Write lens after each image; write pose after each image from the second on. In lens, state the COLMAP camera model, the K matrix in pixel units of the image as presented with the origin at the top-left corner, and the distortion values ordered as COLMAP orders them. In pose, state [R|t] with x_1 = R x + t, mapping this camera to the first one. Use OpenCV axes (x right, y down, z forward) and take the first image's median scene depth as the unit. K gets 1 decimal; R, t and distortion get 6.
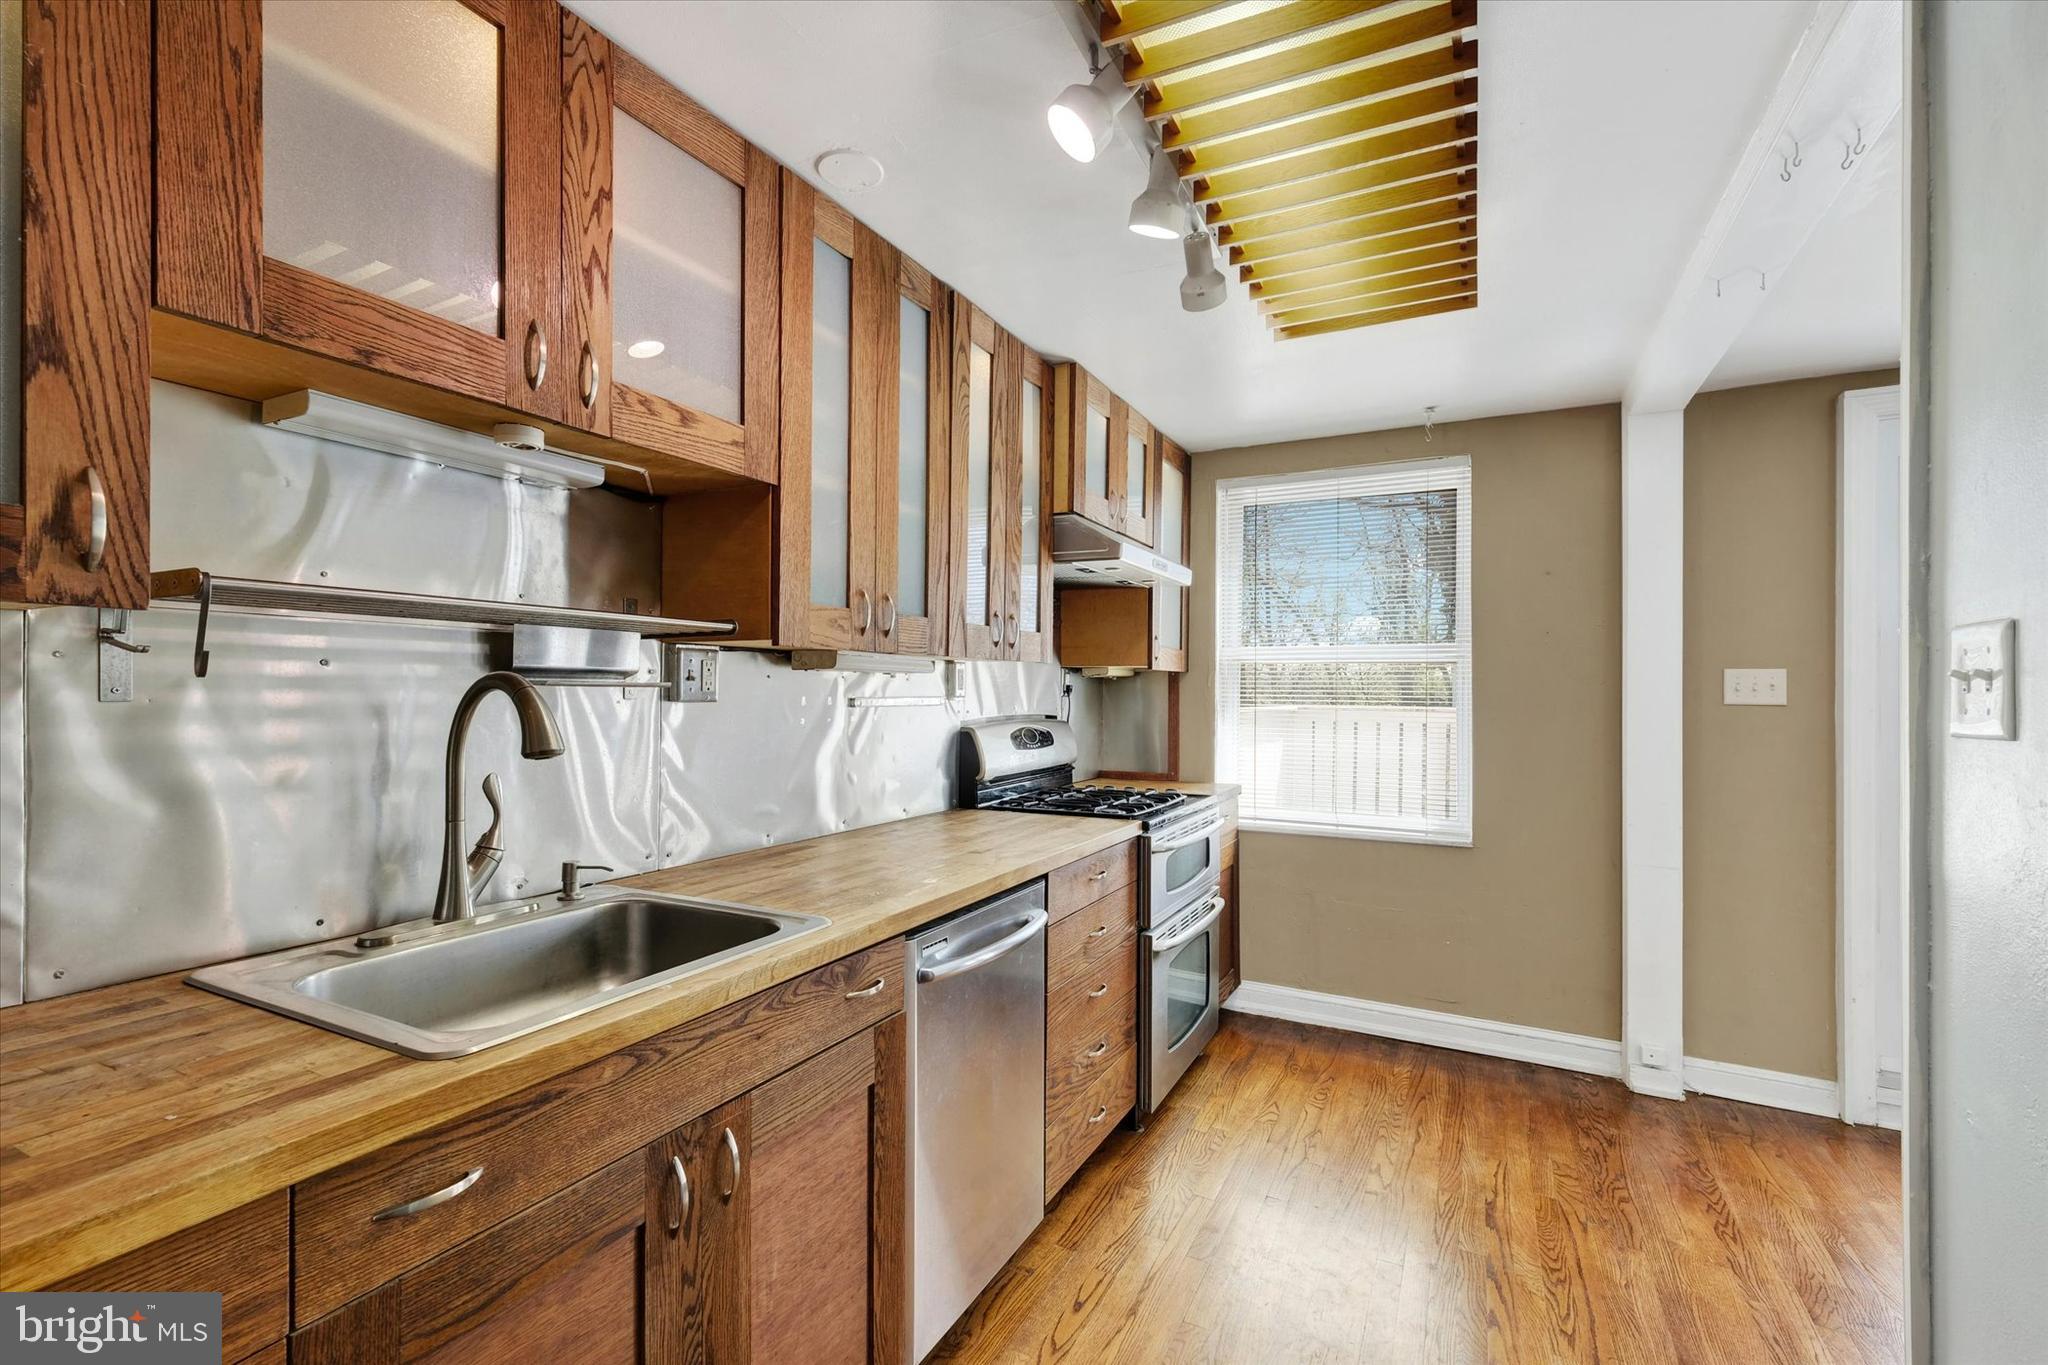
lens RADIAL K [[915.1, 0, 1024.0], [0, 915.1, 682.5], [0, 0, 1]] dist [-0.001841, -0.000002]
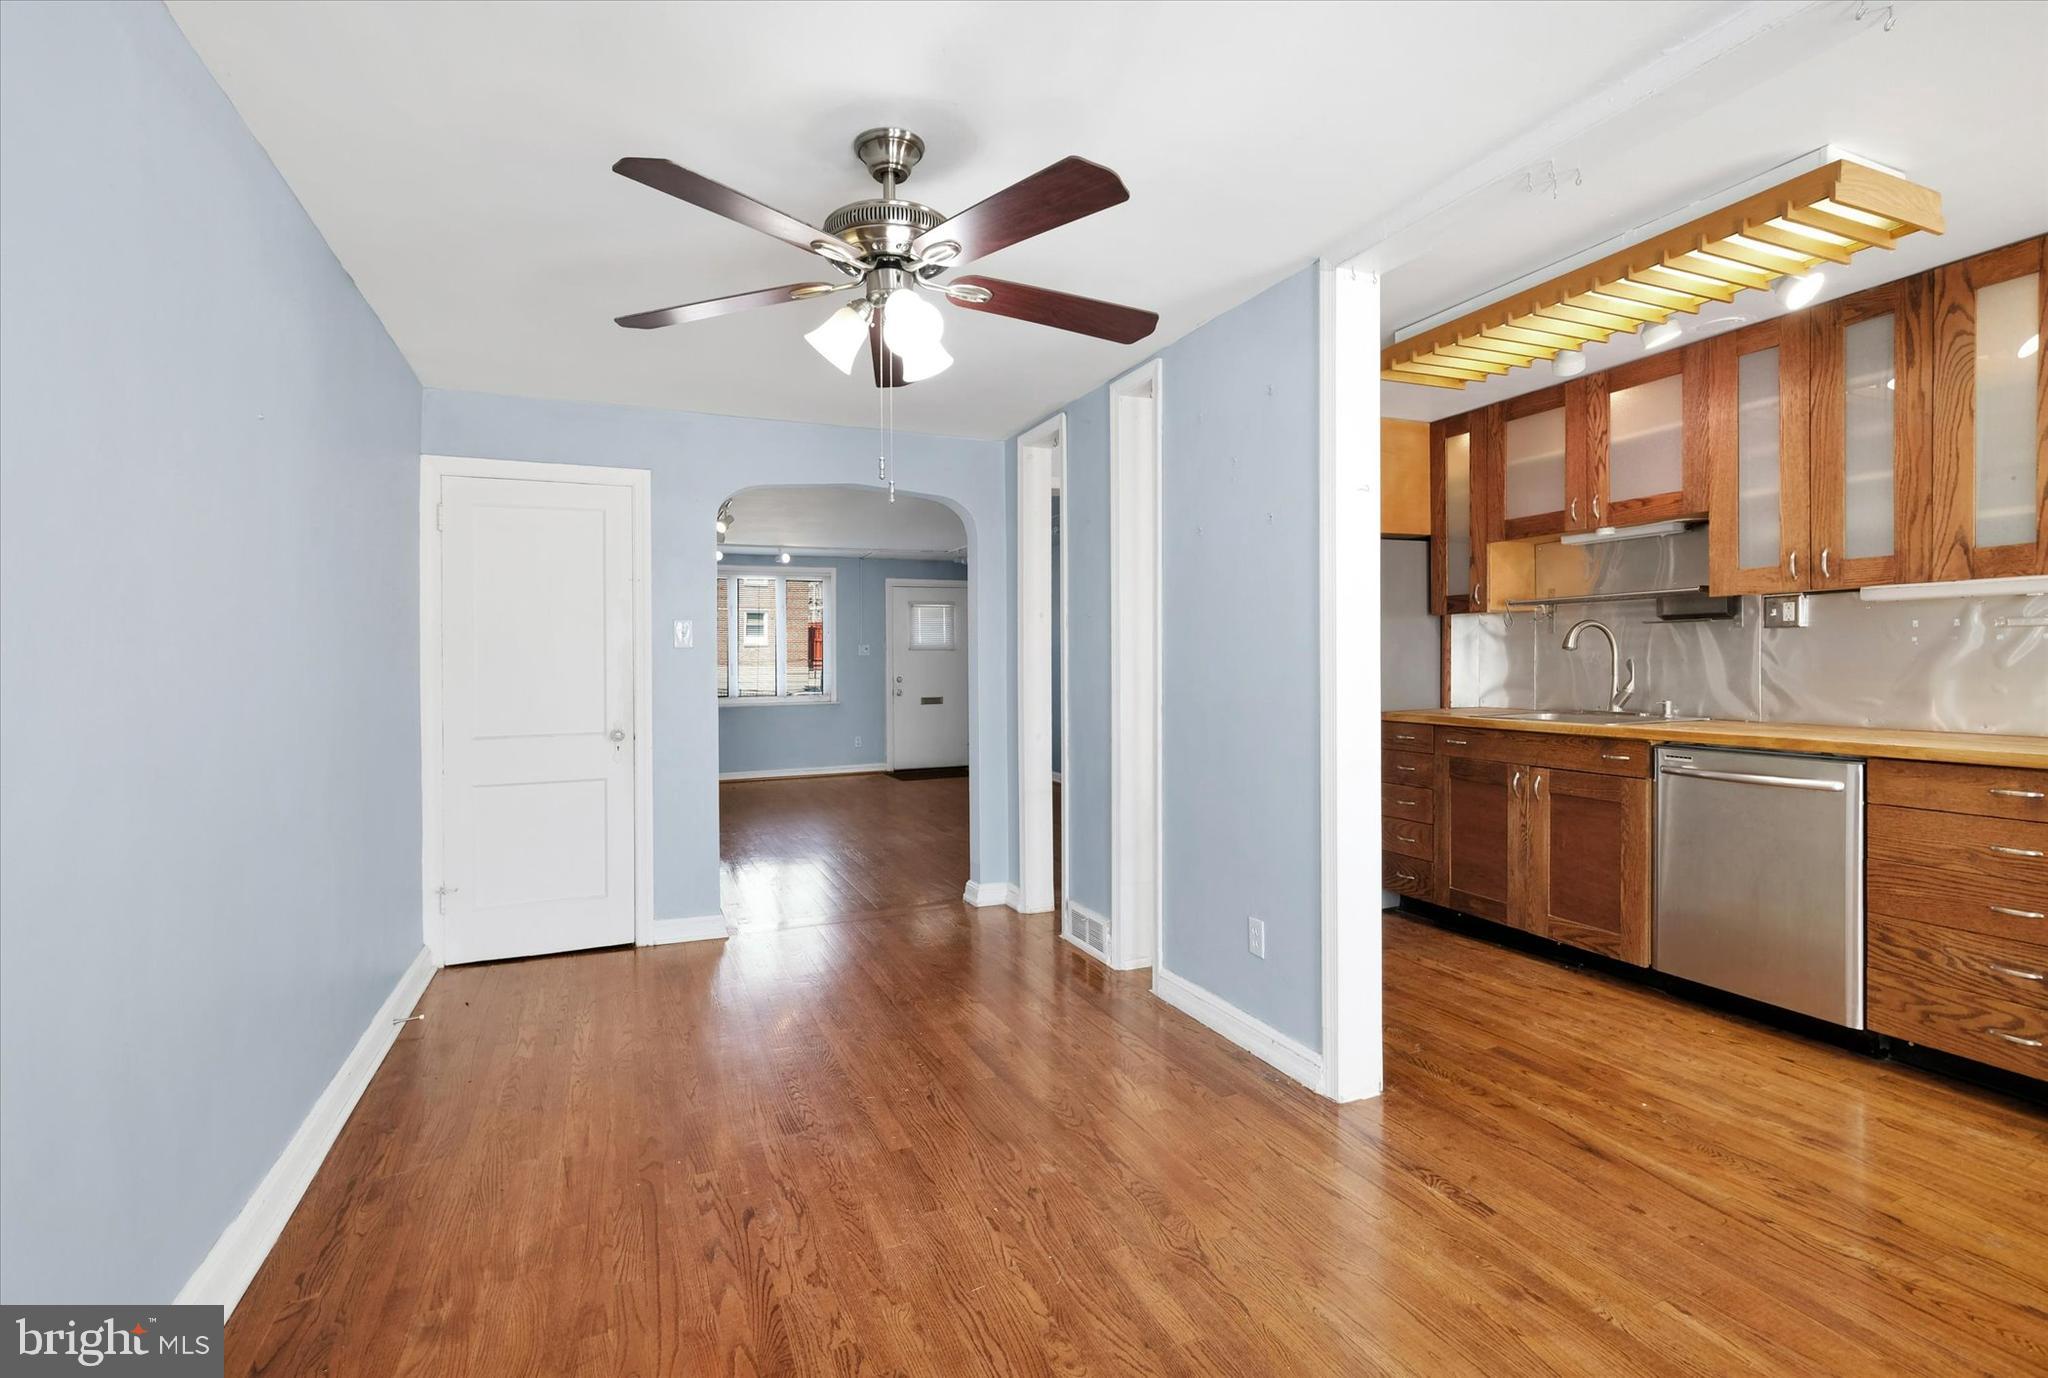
lens RADIAL K [[938.1, 0, 1026.4], [0, 938.1, 677.5], [0, 0, 1]] dist [0.010974, -0.000374]
pose [[-0.633990, 0.014088, -0.773213, 1.357145], [0.014233, 0.999877, 0.006548, 0.058011], [0.773210, -0.006854, -0.634113, 0.734855]]
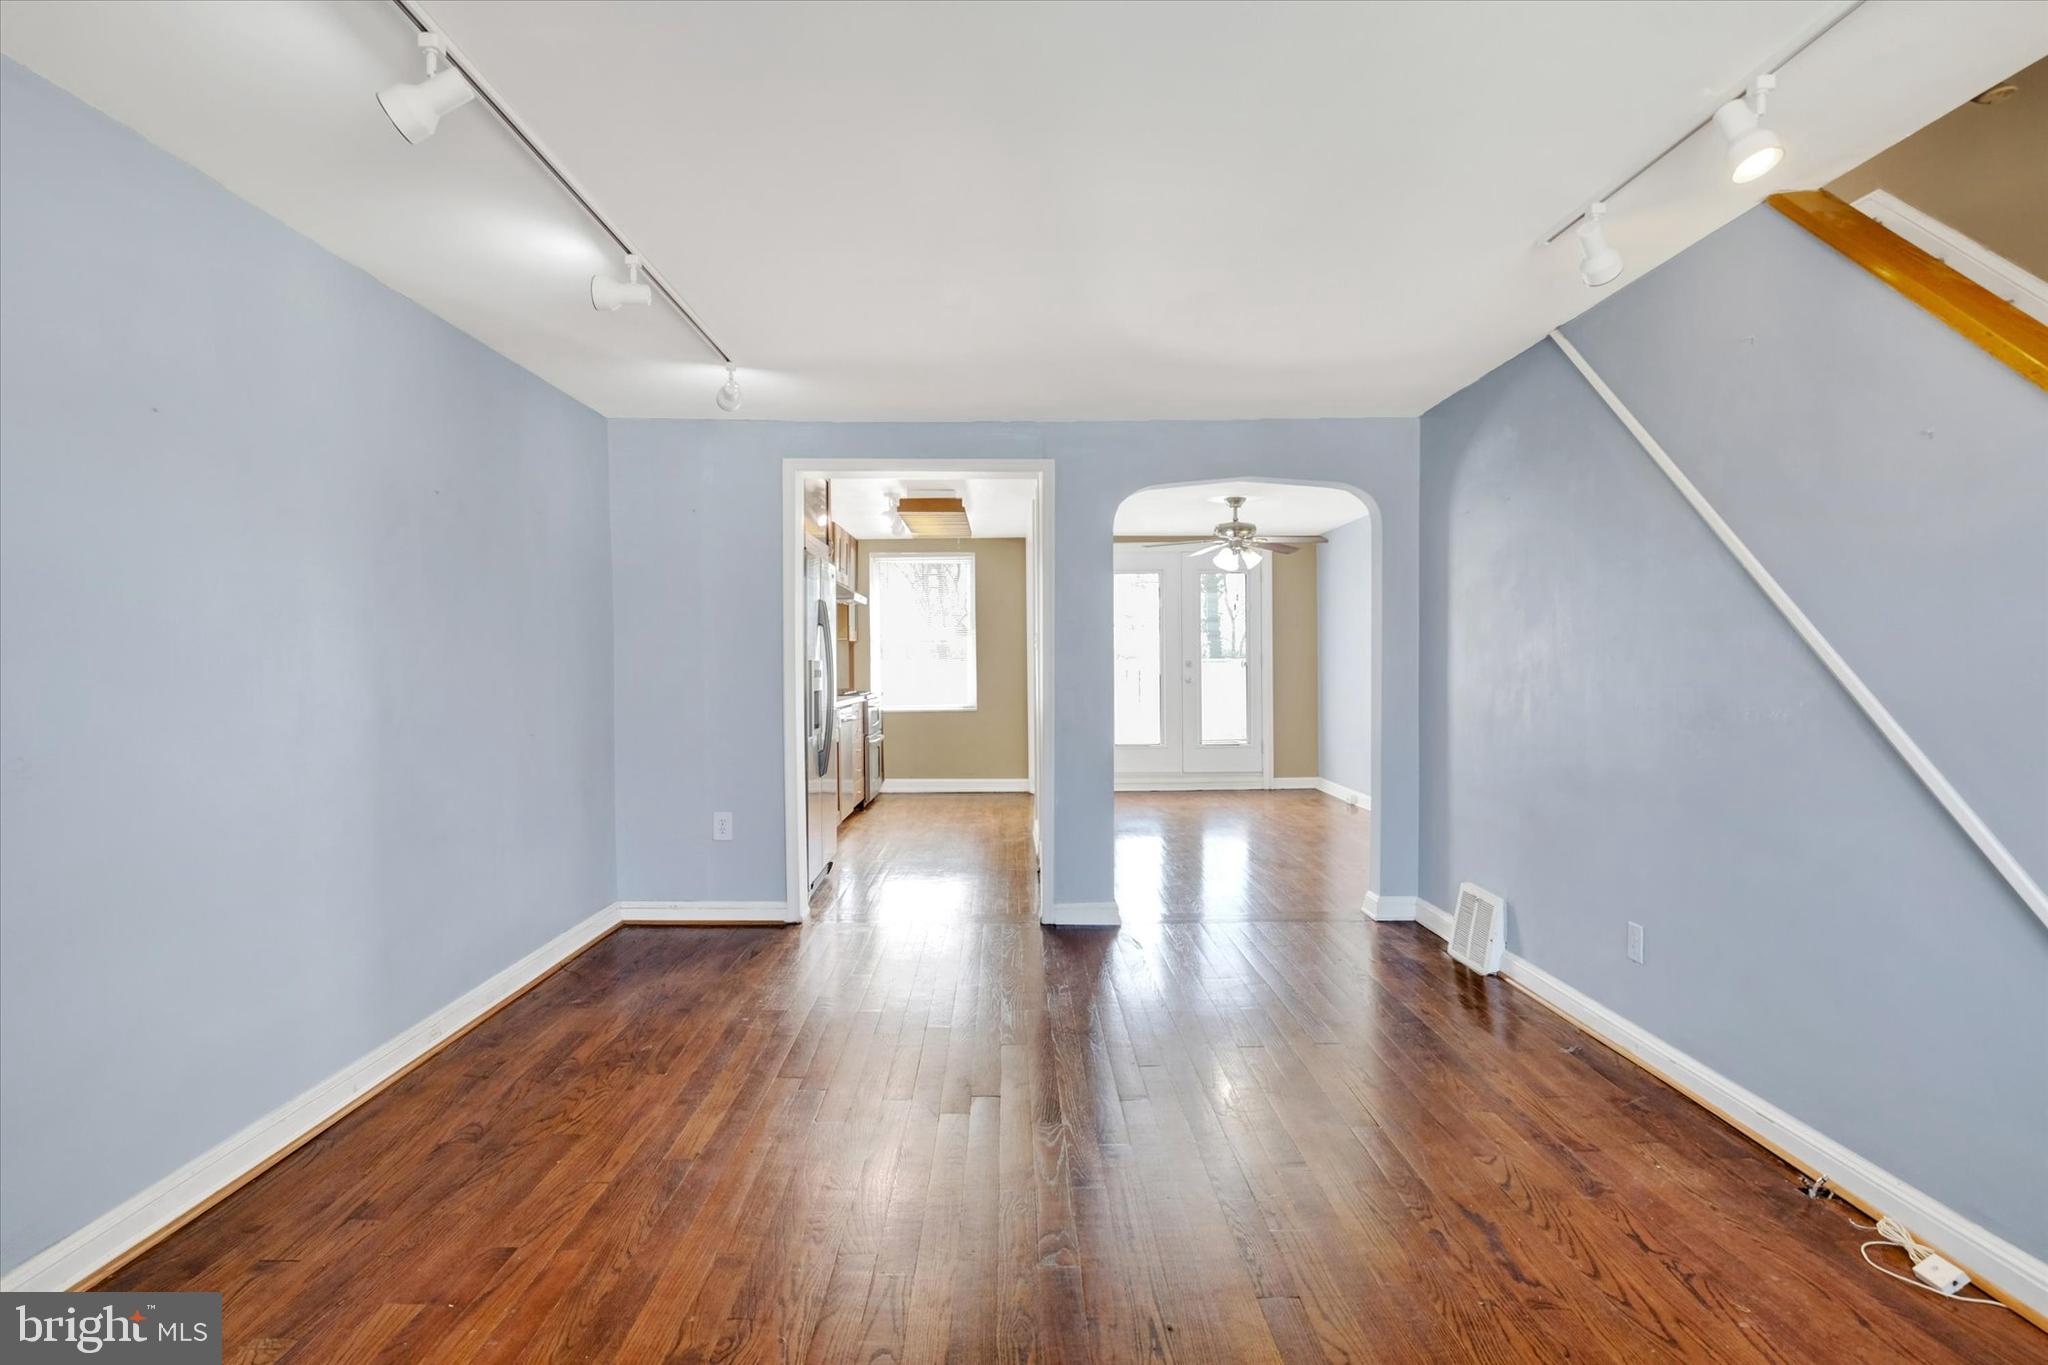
lens RADIAL K [[1065.8, 0, 1024.0], [0, 1065.8, 682.5], [0, 0, 1]] dist [-0.000276, -0.000077]
pose [[0.890092, -0.016433, 0.455484, -0.863118], [0.008625, 0.999778, 0.019215, 0.053560], [-0.455699, -0.013174, 0.890037, -1.972042]]
